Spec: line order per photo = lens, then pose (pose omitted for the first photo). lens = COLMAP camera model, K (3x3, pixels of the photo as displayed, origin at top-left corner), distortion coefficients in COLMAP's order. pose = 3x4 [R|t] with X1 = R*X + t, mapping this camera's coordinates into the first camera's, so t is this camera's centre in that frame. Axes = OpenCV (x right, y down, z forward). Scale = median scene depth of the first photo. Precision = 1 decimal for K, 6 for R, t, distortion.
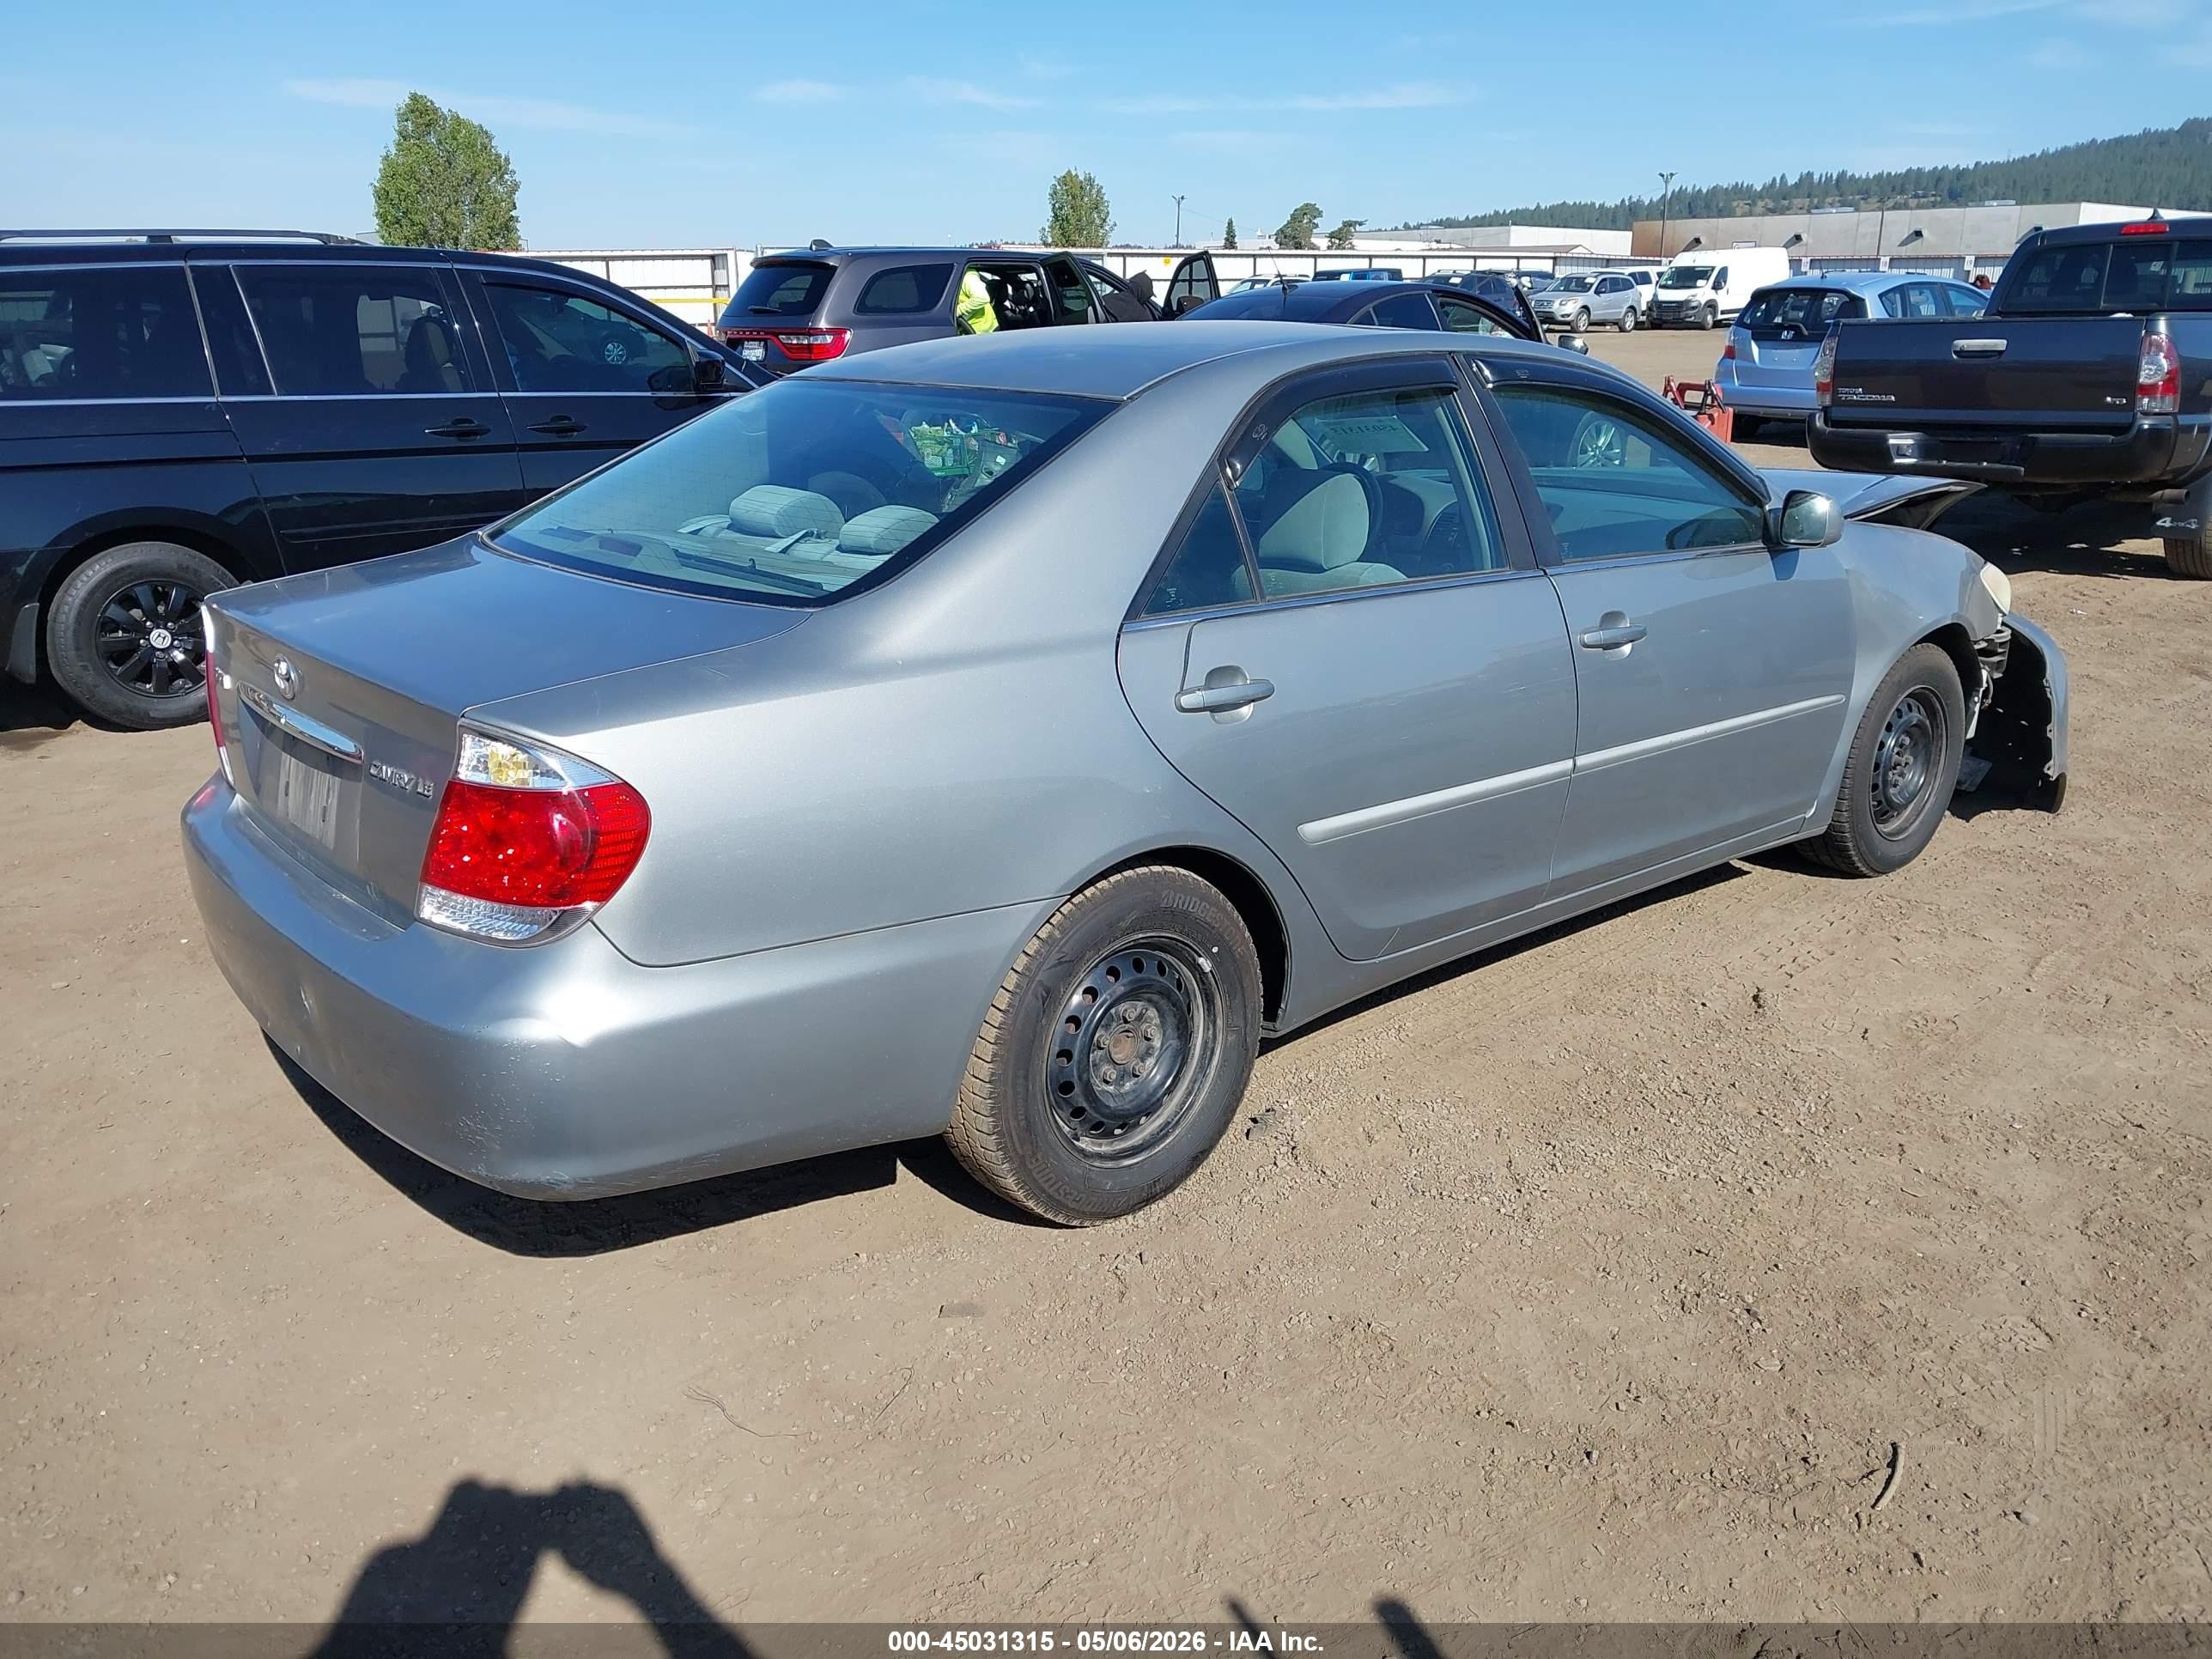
lens RADIAL K [[1737.1, 0, 1032.3], [0, 1737.1, 830.1], [0, 0, 1]] dist [0.007694, -0.013126]
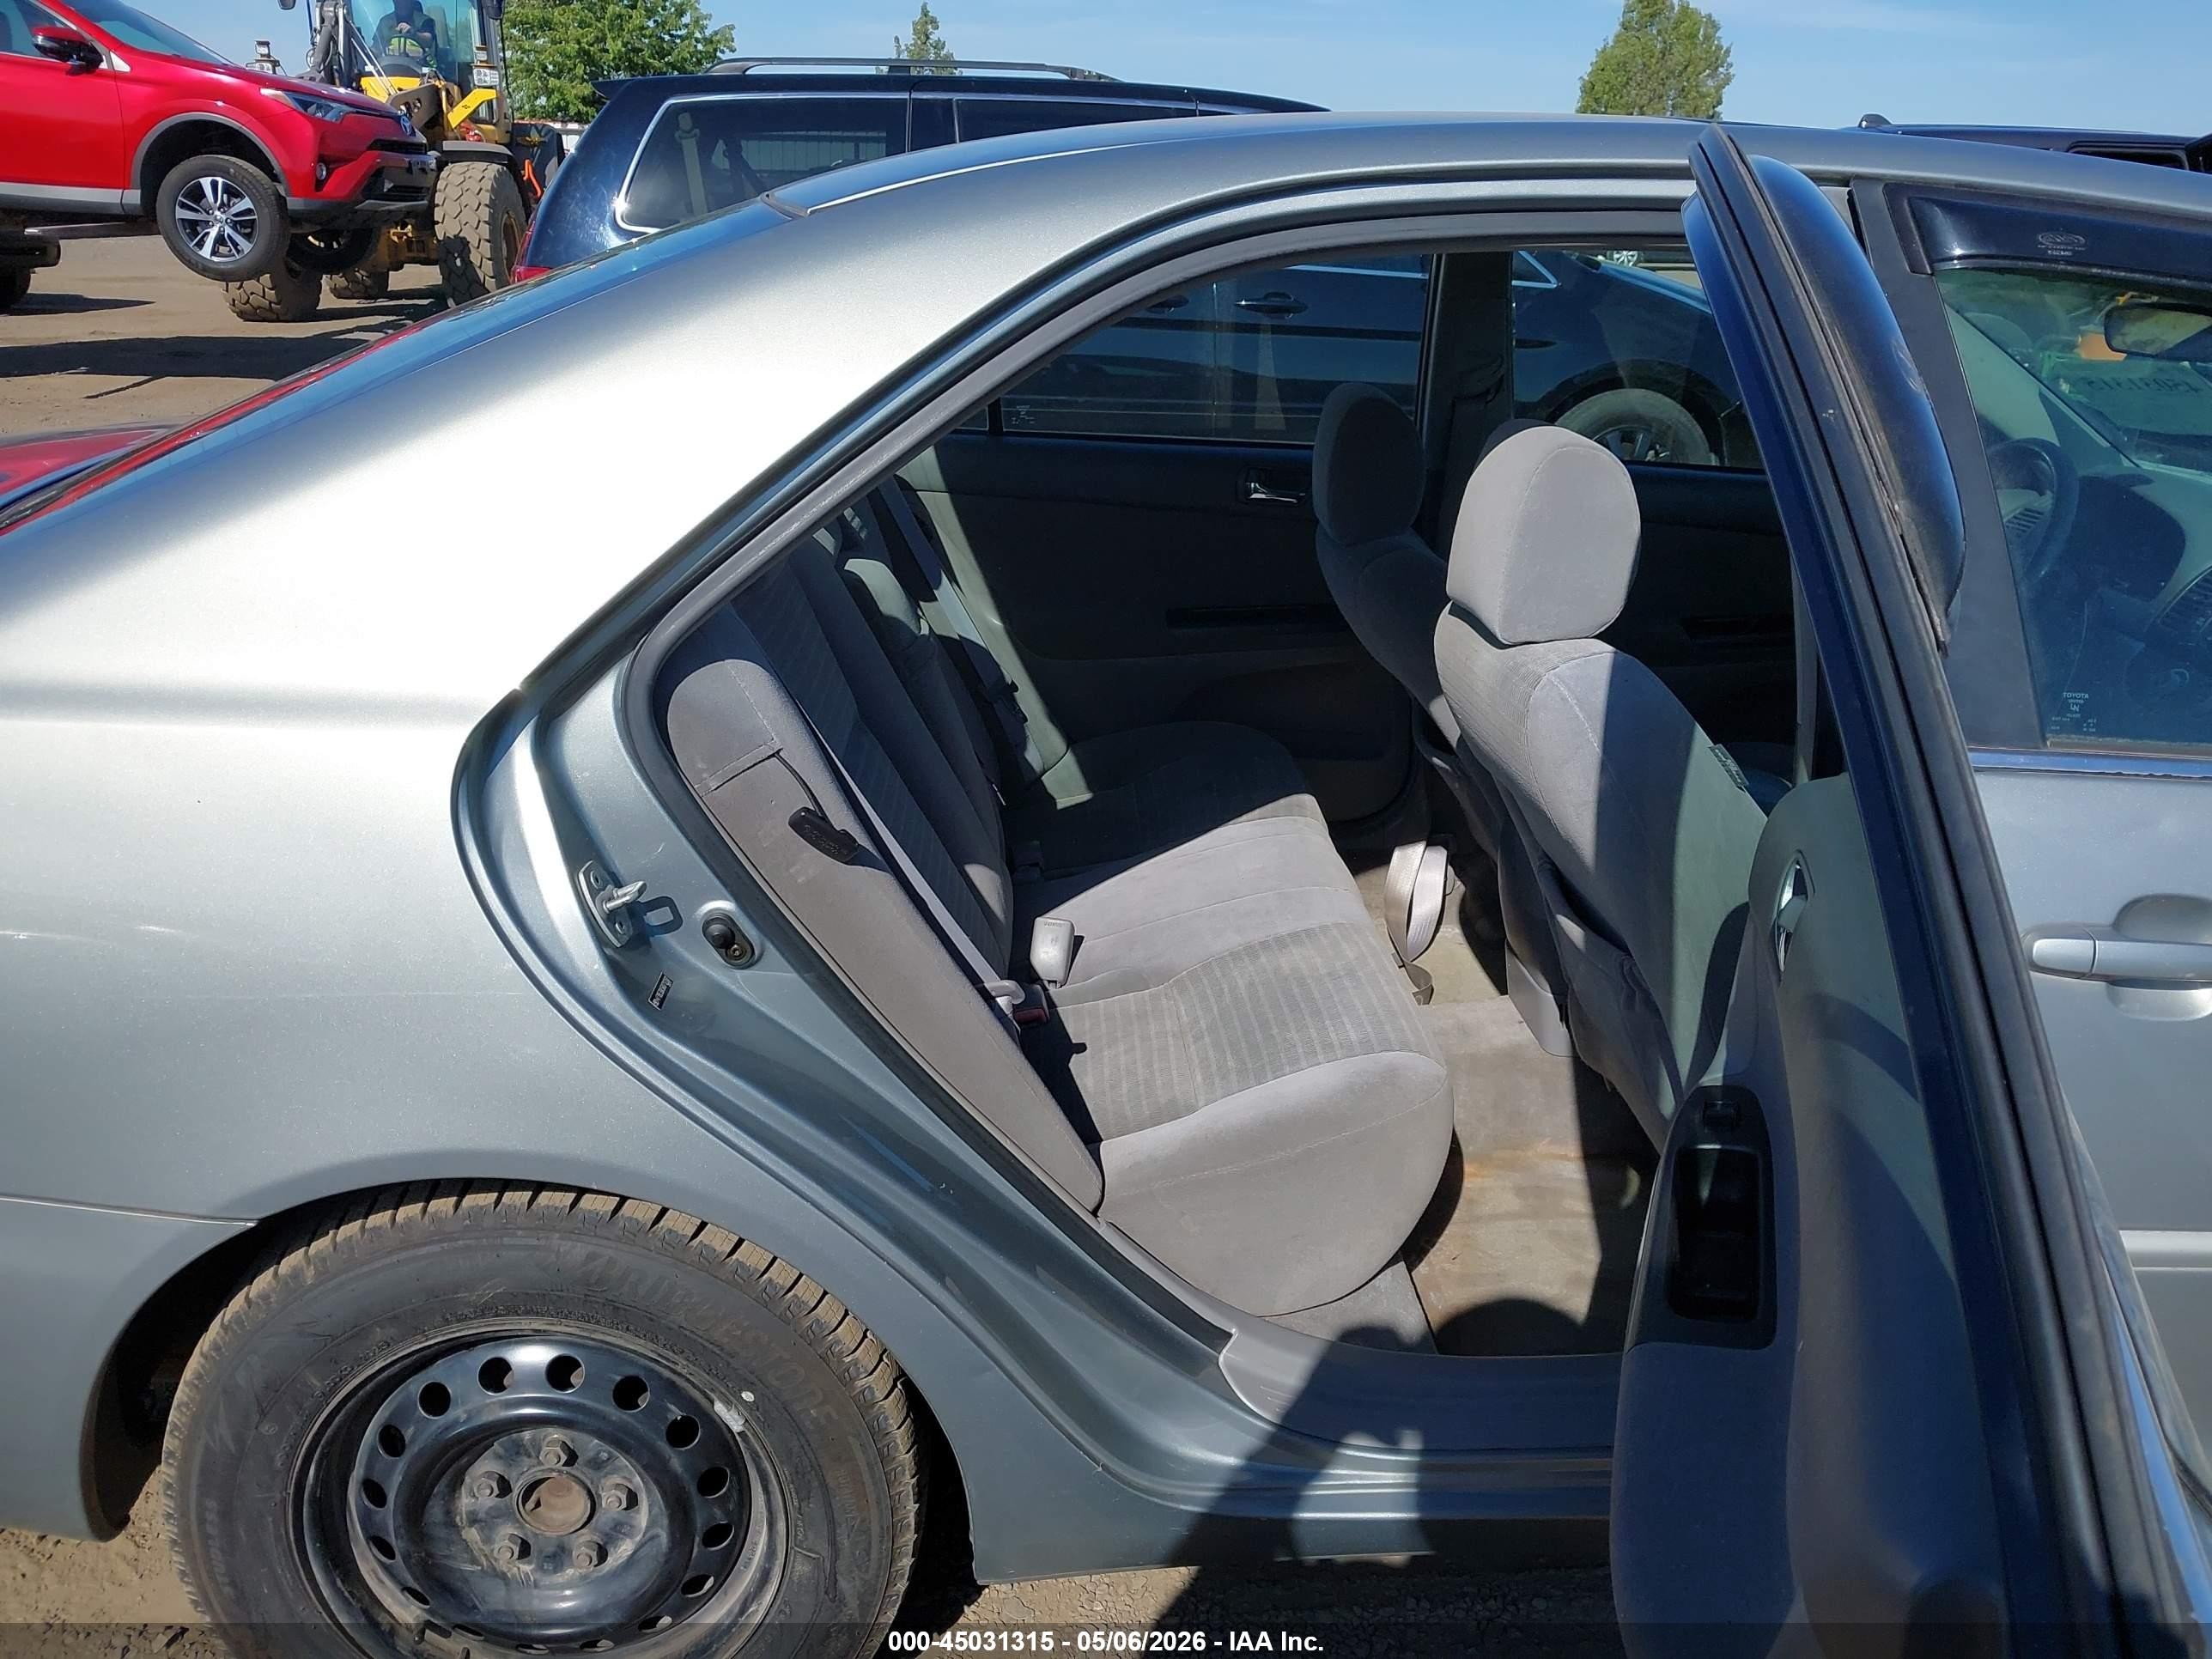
lens RADIAL K [[1689.6, 0, 1106.0], [0, 1689.6, 829.5], [0, 0, 1]] dist [0.037962, -0.050819]
pose [[0.805761, 0.240726, -0.541110, 0.184004], [-0.210978, 0.970398, 0.117539, -0.072793], [0.553387, 0.019454, 0.832697, 0.305360]]
